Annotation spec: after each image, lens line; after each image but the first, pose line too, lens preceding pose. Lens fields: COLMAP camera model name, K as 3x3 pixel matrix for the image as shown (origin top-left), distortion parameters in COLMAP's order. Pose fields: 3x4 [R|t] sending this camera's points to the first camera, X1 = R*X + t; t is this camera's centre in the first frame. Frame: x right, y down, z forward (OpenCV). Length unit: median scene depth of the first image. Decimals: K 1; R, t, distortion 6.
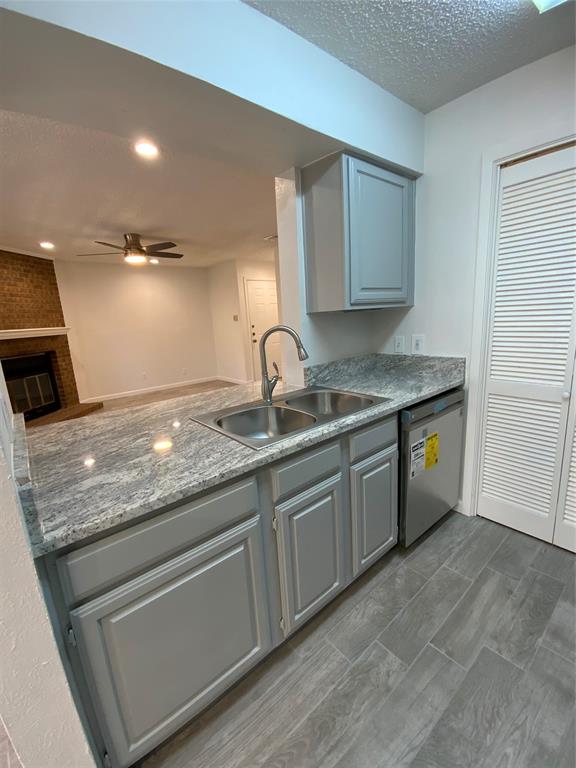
lens RADIAL K [[324.6, 0, 285.4], [0, 324.6, 384.7], [0, 0, 1]] dist [0.030398, -0.023511]
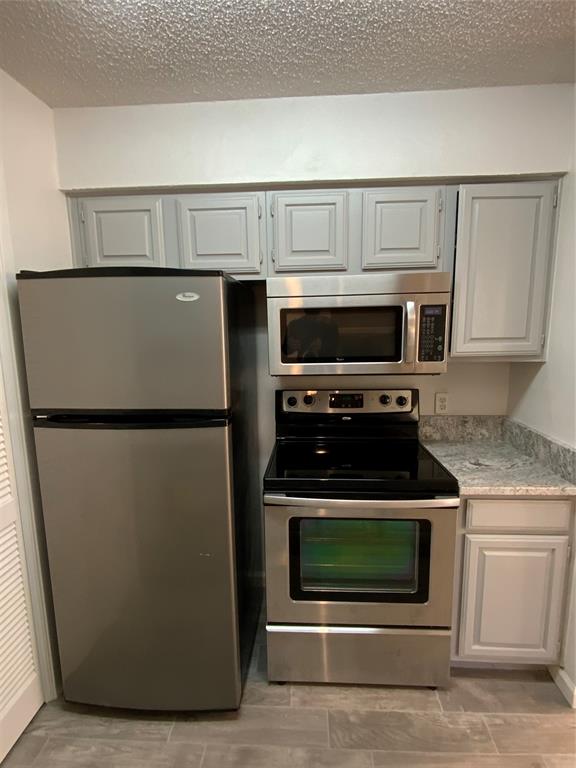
lens RADIAL K [[390.8, 0, 288.0], [0, 390.8, 384.0], [0, 0, 1]] dist [0.015713, -0.013060]
pose [[-0.725928, -0.030768, 0.687082, -0.044828], [0.205281, 0.943770, 0.259150, -0.385315], [-0.656420, 0.329169, -0.678793, 1.148609]]
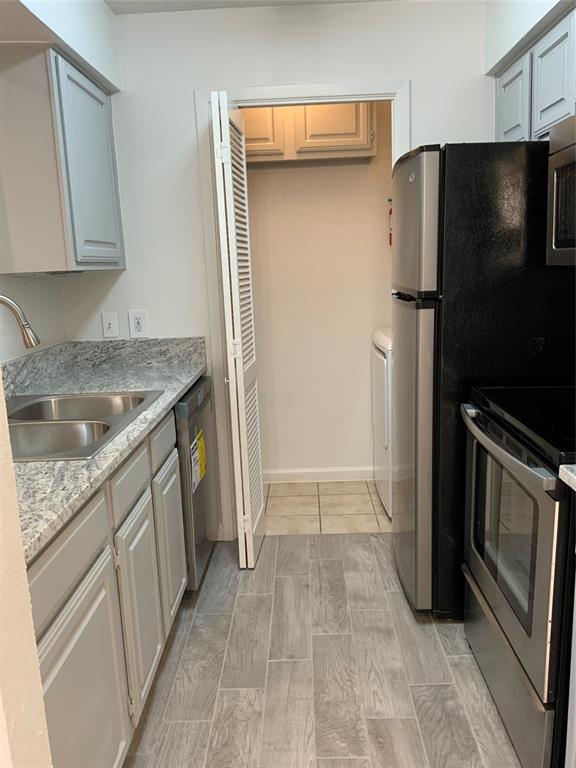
lens RADIAL K [[638.9, 0, 288.0], [0, 638.9, 384.0], [0, 0, 1]] dist [0.051586, -0.094603]
pose [[0.659764, -0.104939, 0.744110, -0.695203], [0.155883, 0.987775, 0.001088, 0.088349], [-0.735127, 0.115276, 0.668056, -0.232978]]
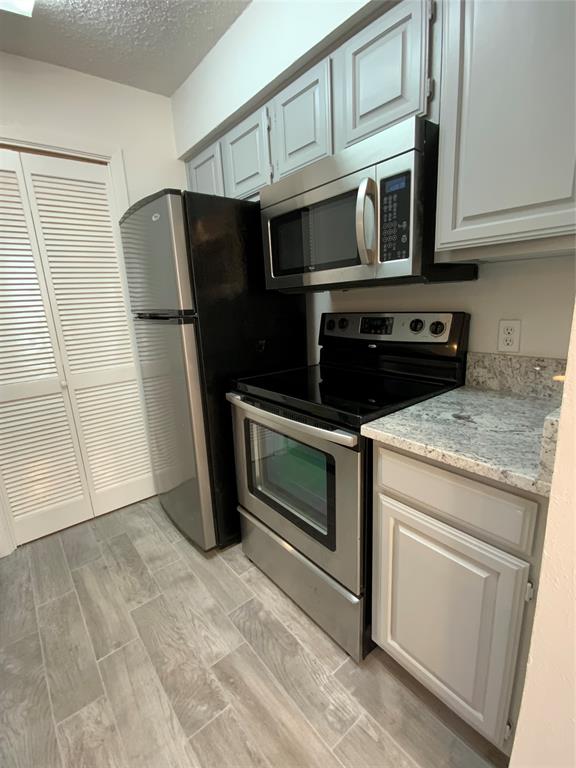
lens RADIAL K [[356.1, 0, 288.0], [0, 356.1, 384.0], [0, 0, 1]] dist [-0.002338, -0.001031]
pose [[0.020380, -0.176969, 0.984005, -0.380179], [0.258755, 0.951610, 0.165784, 0.034957], [-0.965728, 0.251237, 0.065185, 0.237129]]
